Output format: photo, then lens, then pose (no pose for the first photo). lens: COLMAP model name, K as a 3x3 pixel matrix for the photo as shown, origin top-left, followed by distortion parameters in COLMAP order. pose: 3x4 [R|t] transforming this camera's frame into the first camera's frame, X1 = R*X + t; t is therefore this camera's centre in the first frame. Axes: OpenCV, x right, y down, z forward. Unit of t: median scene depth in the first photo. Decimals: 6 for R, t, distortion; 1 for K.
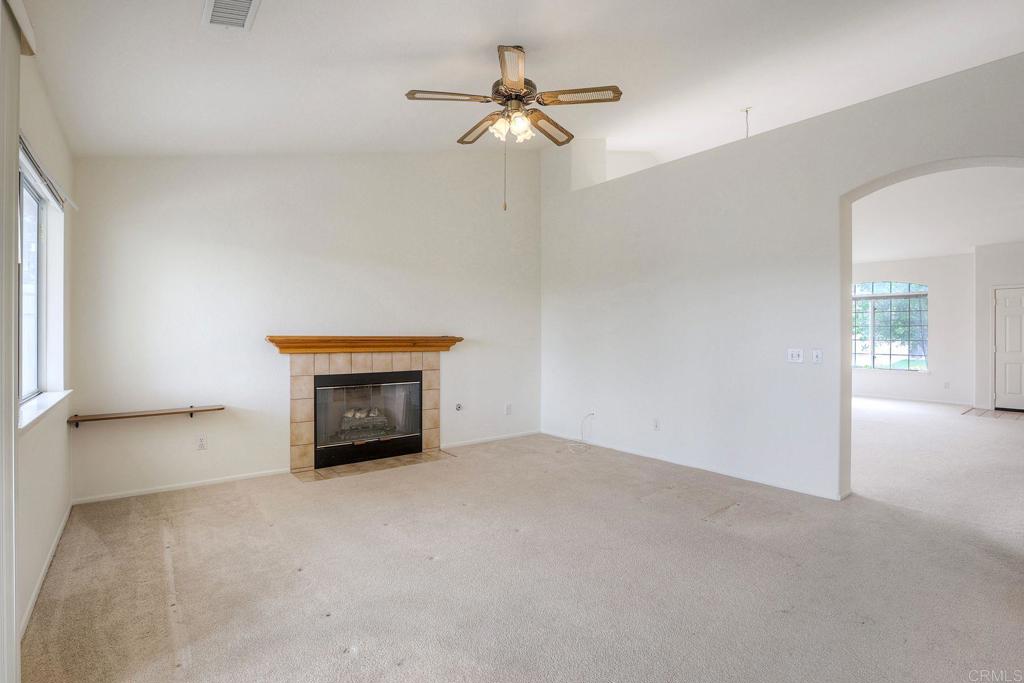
lens RADIAL K [[480.8, 0, 521.2], [0, 480.8, 336.8], [0, 0, 1]] dist [-0.013285, 0.000281]
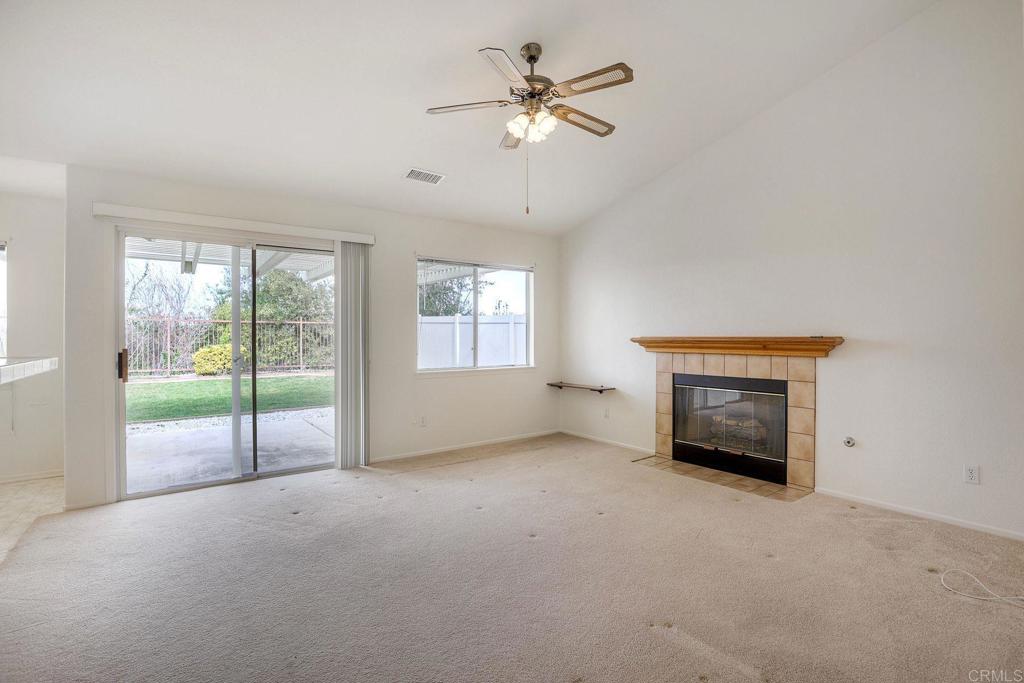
lens RADIAL K [[480.8, 0, 521.2], [0, 480.8, 336.8], [0, 0, 1]] dist [-0.013285, 0.000281]
pose [[-0.010697, -0.004432, -0.999933, 0.622901], [0.001129, 0.999989, -0.004444, 0.002423], [0.999942, -0.001177, -0.010692, 0.631331]]
